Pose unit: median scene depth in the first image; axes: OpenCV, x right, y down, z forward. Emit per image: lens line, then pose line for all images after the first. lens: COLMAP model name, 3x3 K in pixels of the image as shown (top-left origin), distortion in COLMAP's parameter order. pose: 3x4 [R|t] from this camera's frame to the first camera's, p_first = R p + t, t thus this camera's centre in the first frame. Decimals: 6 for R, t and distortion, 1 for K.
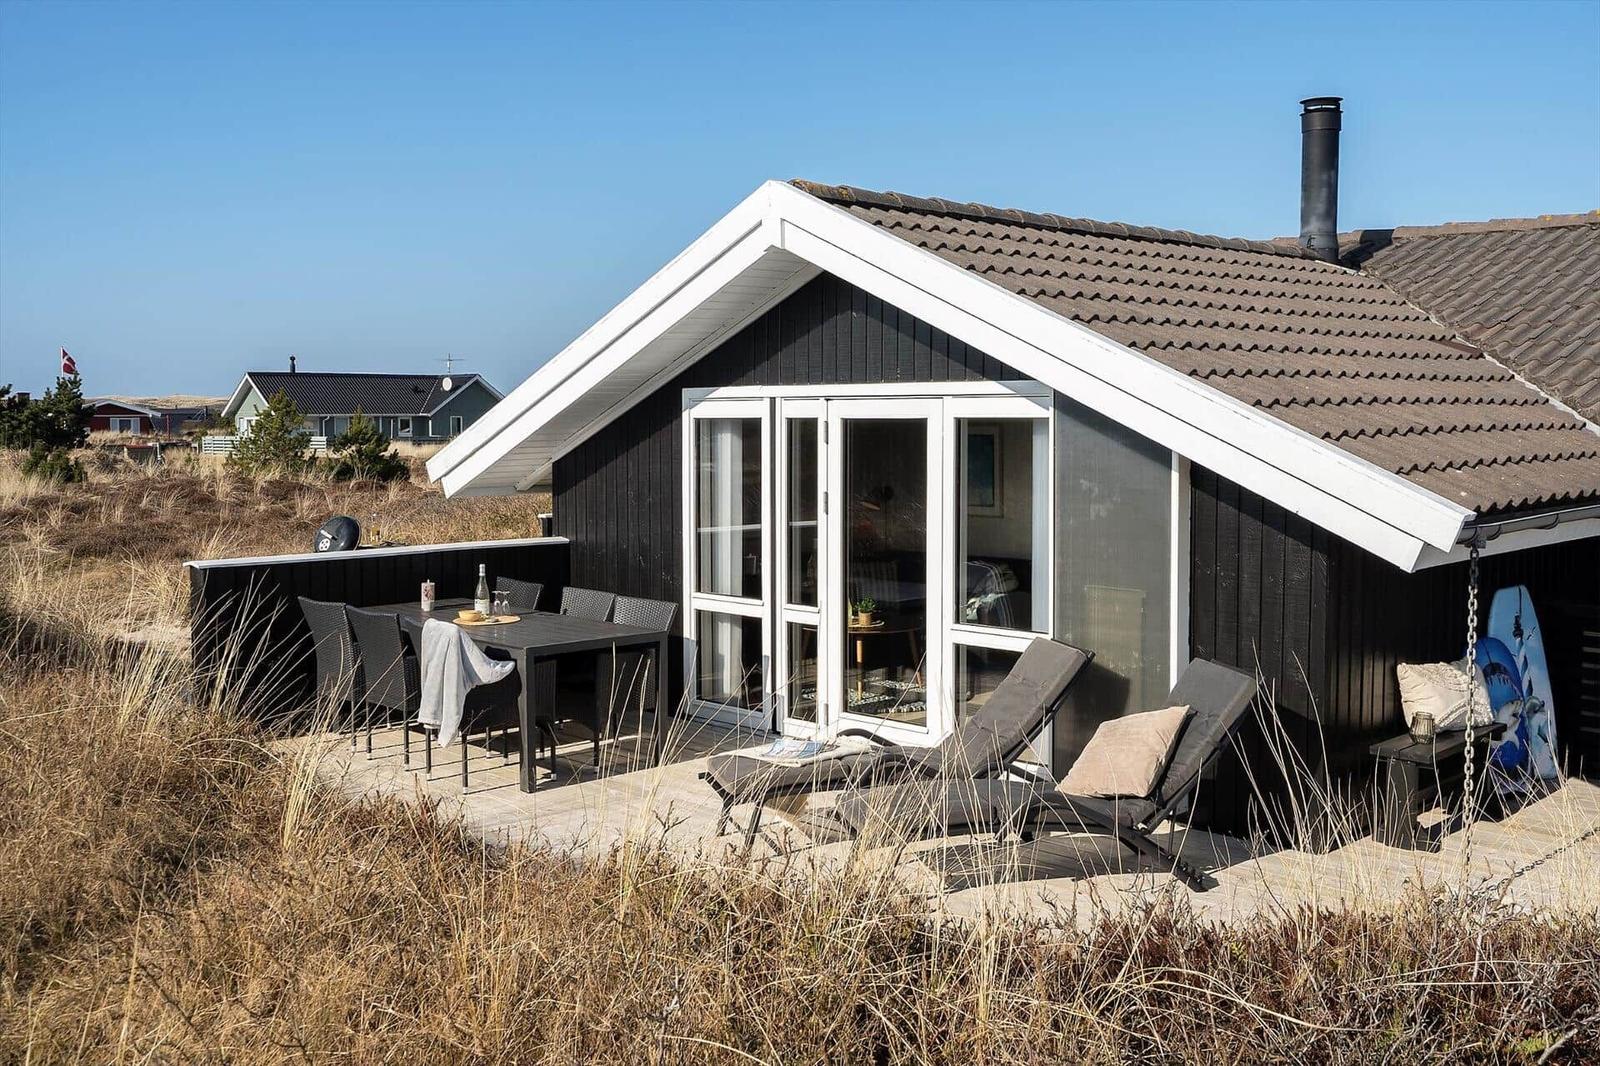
lens RADIAL K [[1442.5, 0, 800.0], [0, 1442.5, 533.0], [0, 0, 1]] dist [0.040088, 0.000507]
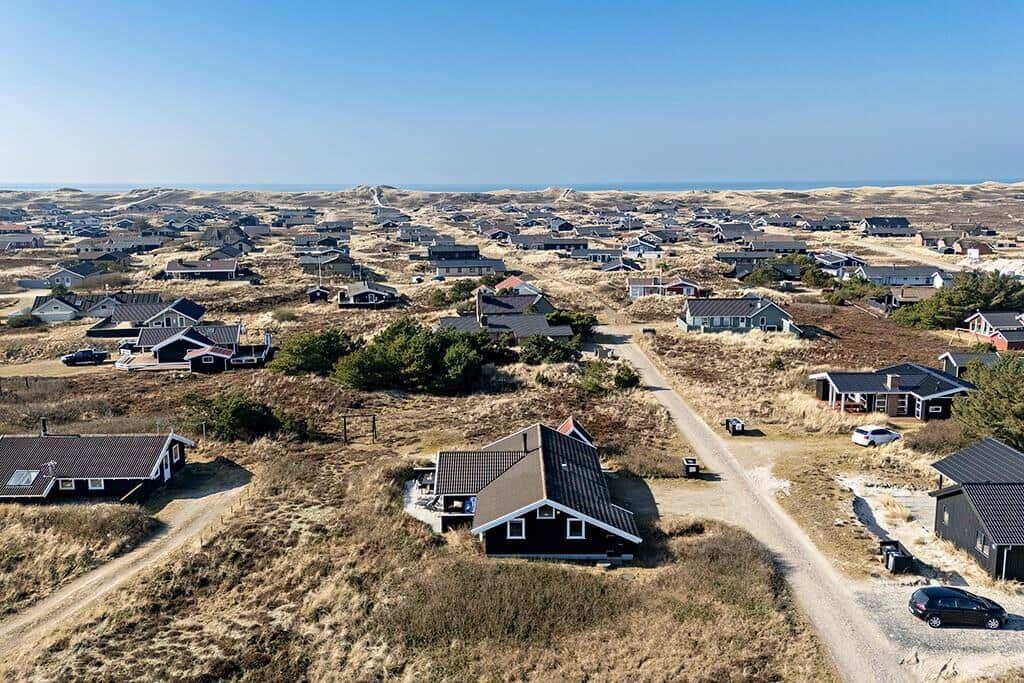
lens RADIAL K [[923.2, 0, 512.0], [0, 923.2, 341.5], [0, 0, 1]] dist [0.040088, 0.000507]
pose [[0.716323, 0.121391, -0.687129, 3.246452], [-0.042099, 0.990476, 0.131093, -1.313454], [0.696498, -0.064977, 0.714611, -2.767787]]
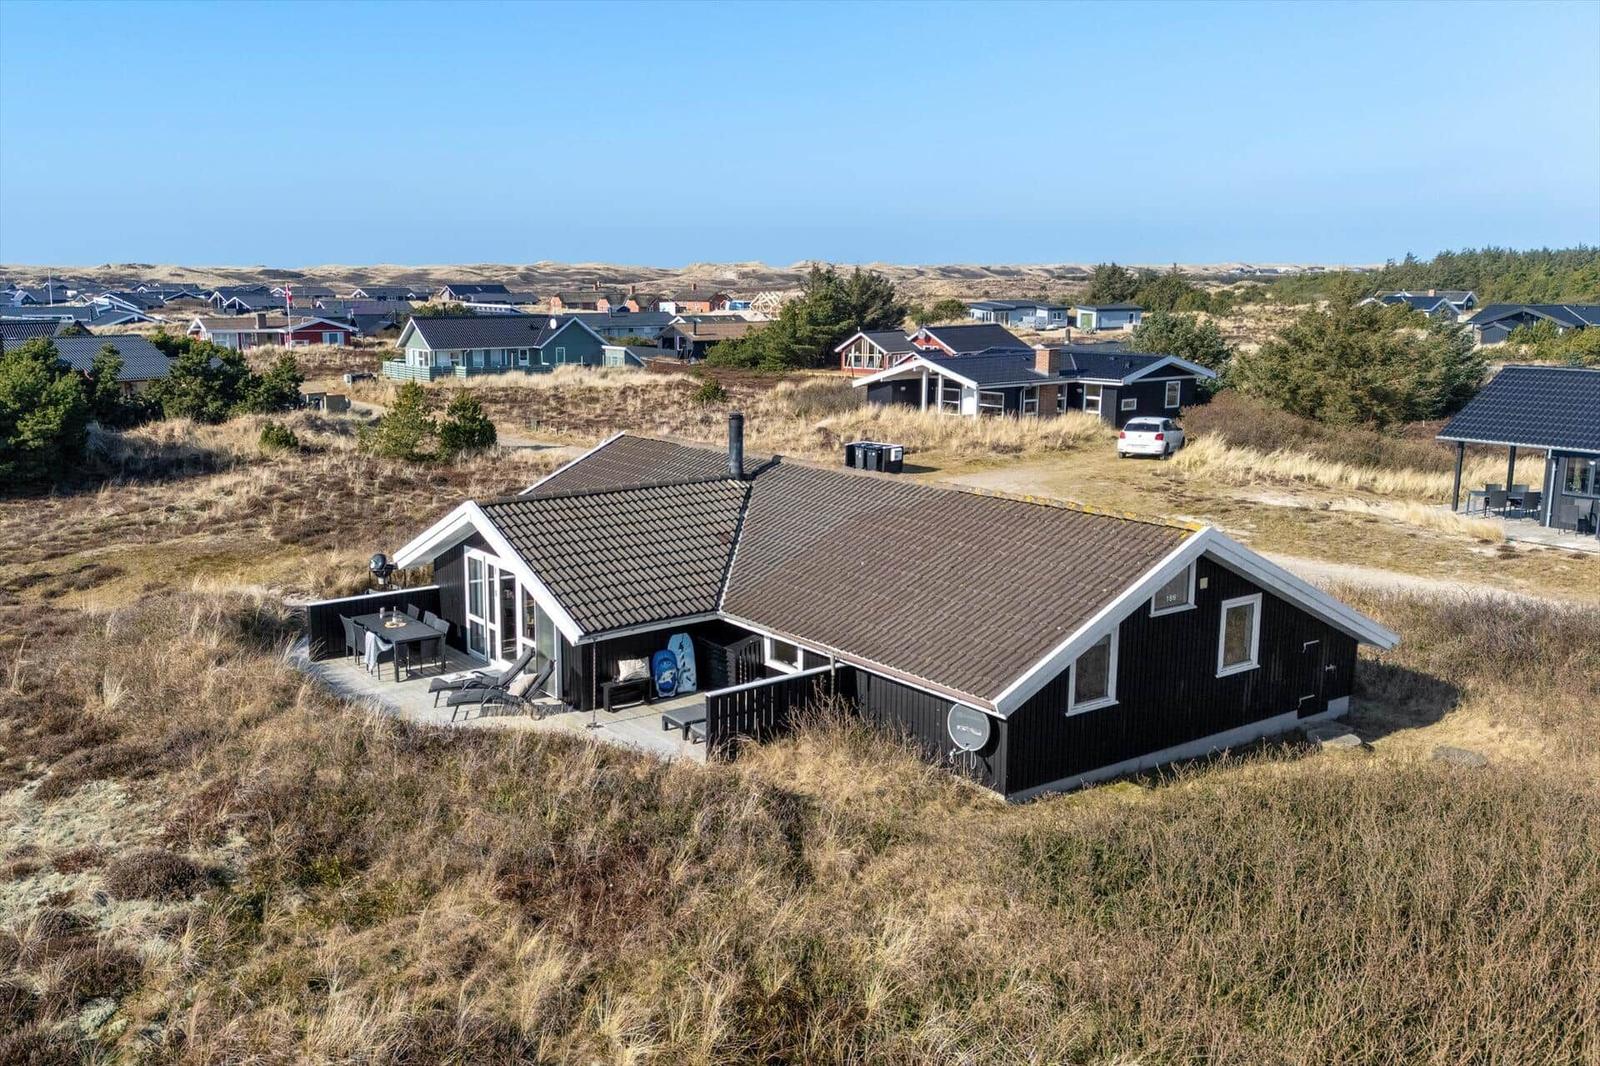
lens RADIAL K [[1442.5, 0, 800.0], [0, 1442.5, 533.0], [0, 0, 1]] dist [0.040088, 0.000507]
pose [[0.989809, 0.030754, -0.139042, 0.980239], [-0.011923, 0.990870, 0.134294, -0.515302], [0.141903, -0.131268, 0.981138, -1.749053]]
